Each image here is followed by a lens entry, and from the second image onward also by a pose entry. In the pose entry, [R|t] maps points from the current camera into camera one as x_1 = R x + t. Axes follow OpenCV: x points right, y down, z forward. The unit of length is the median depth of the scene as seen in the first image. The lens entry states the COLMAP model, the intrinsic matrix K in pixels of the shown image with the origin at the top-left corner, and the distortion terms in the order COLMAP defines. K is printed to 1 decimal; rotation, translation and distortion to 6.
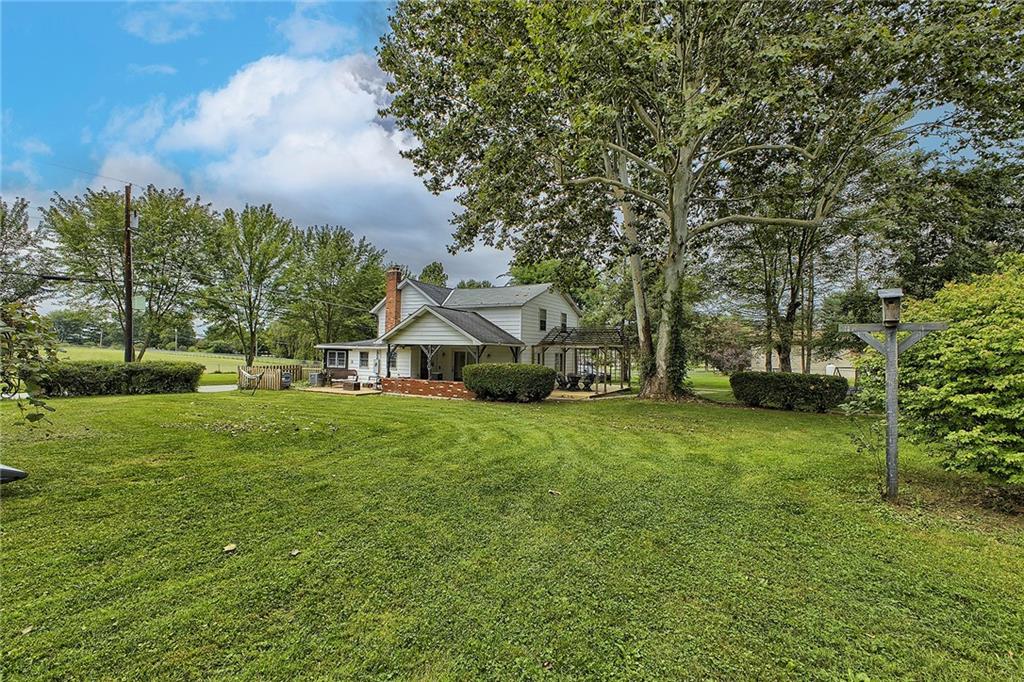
lens RADIAL K [[449.8, 0, 516.8], [0, 449.8, 340.8], [0, 0, 1]] dist [-0.006025, 0.000773]
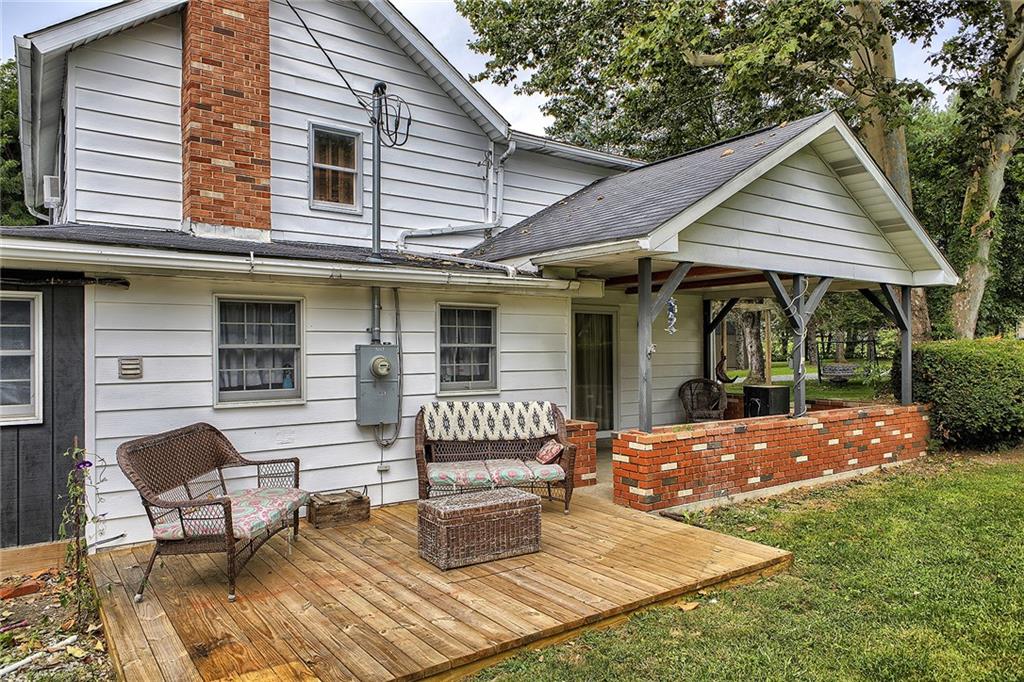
lens RADIAL K [[687.9, 0, 512.6], [0, 687.9, 343.7], [0, 0, 1]] dist [0.003243, 0.000495]
pose [[0.435998, -0.012839, 0.899856, -0.565976], [-0.007654, 0.999809, 0.017974, 0.037954], [-0.899915, -0.014724, 0.435816, 0.900225]]
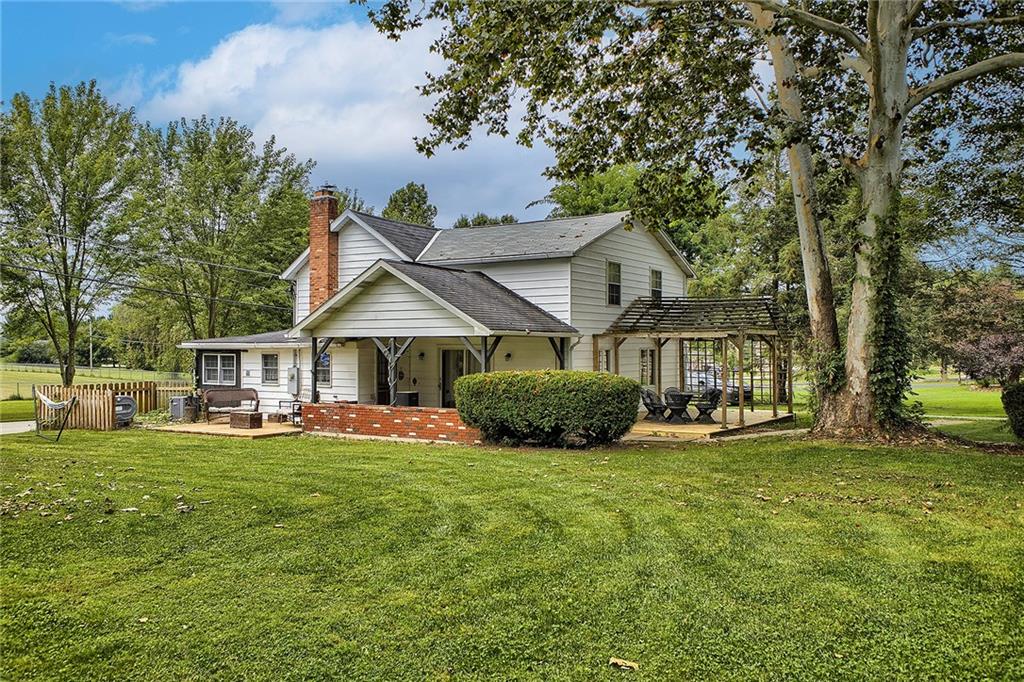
lens RADIAL K [[853.9, 0, 508.3], [0, 853.9, 346.5], [0, 0, 1]] dist [0.001659, -0.034764]
pose [[0.997205, -0.020362, -0.071884, 0.008005], [0.021835, 0.999566, 0.019765, 0.002508], [0.071451, -0.021280, 0.997217, 0.036821]]
